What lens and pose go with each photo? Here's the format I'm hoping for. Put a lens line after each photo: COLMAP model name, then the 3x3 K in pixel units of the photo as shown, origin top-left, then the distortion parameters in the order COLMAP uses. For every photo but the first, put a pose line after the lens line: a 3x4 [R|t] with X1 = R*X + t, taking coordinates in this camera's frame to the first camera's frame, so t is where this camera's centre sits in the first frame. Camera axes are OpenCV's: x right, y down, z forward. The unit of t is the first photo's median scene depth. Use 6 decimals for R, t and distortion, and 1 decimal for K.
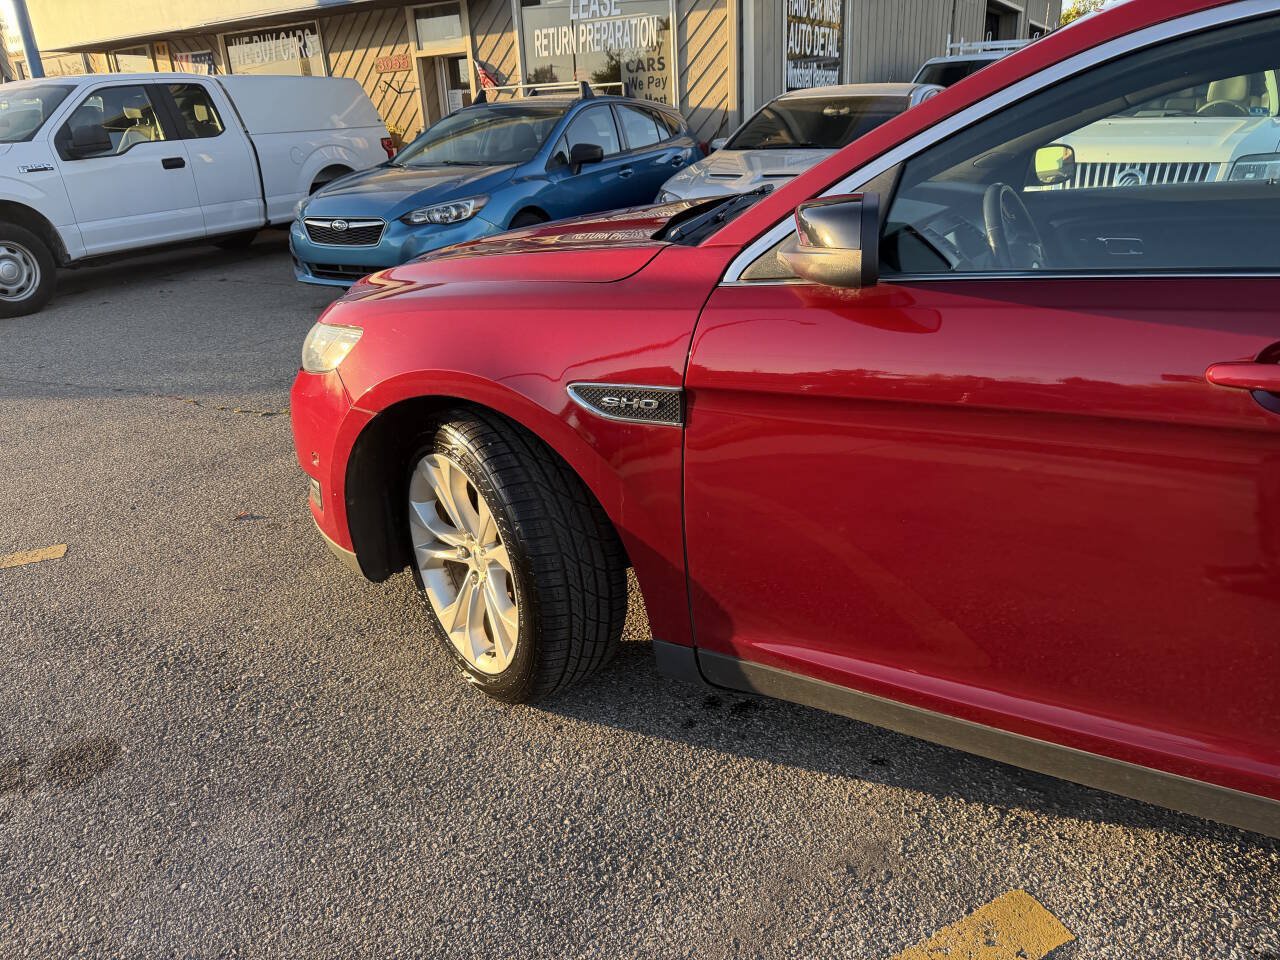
lens RADIAL K [[968.9, 0, 640.2], [0, 968.9, 477.5], [0, 0, 1]] dist [0.036344, -0.036103]
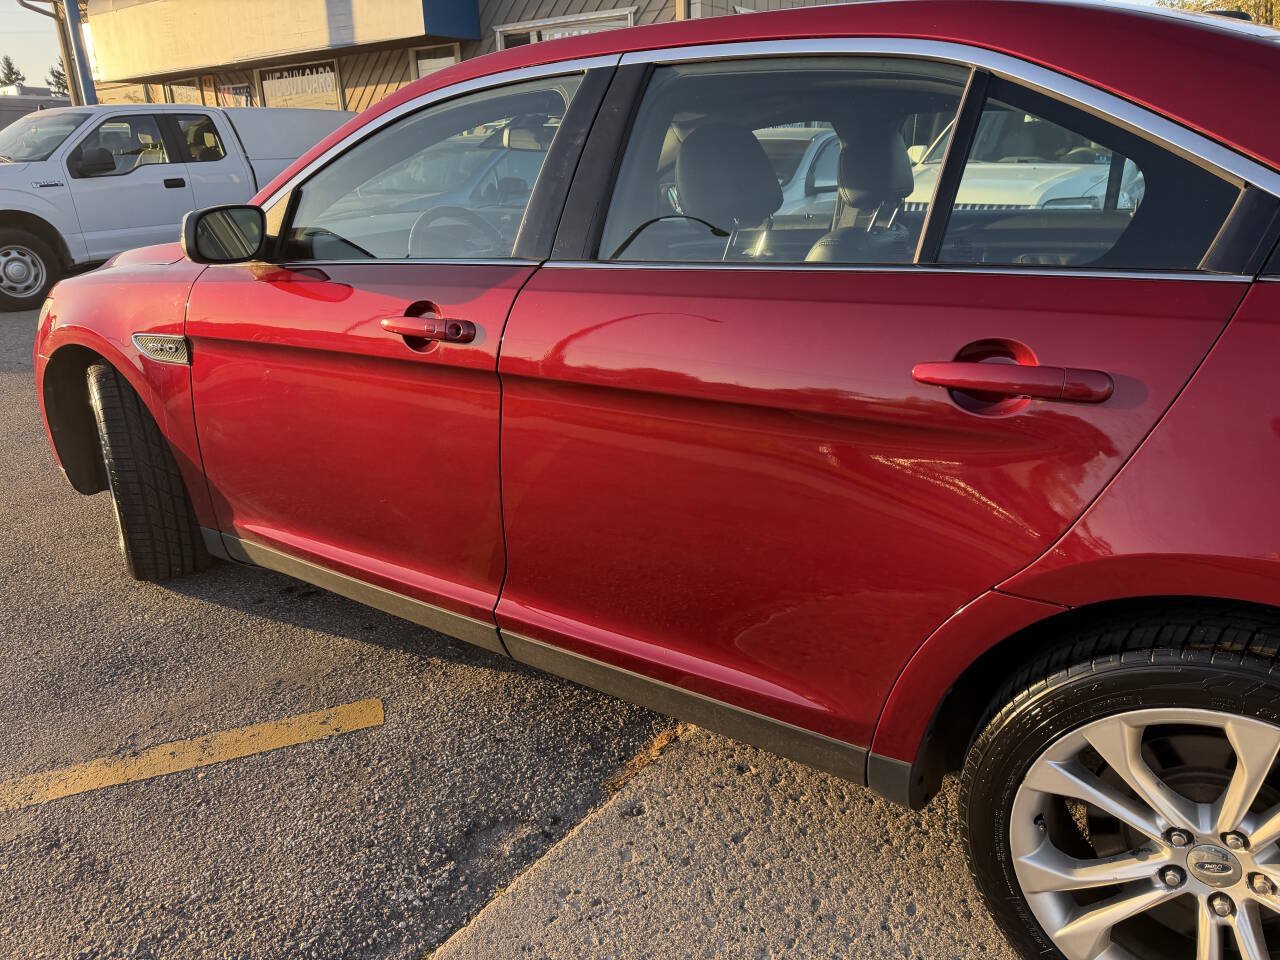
lens RADIAL K [[968.9, 0, 638.2], [0, 968.9, 476.4], [0, 0, 1]] dist [0.036344, -0.036103]
pose [[0.995566, 0.048852, -0.080388, 0.152318], [-0.051402, 0.998228, -0.029963, 0.022000], [0.078782, 0.033963, 0.996313, -0.068179]]
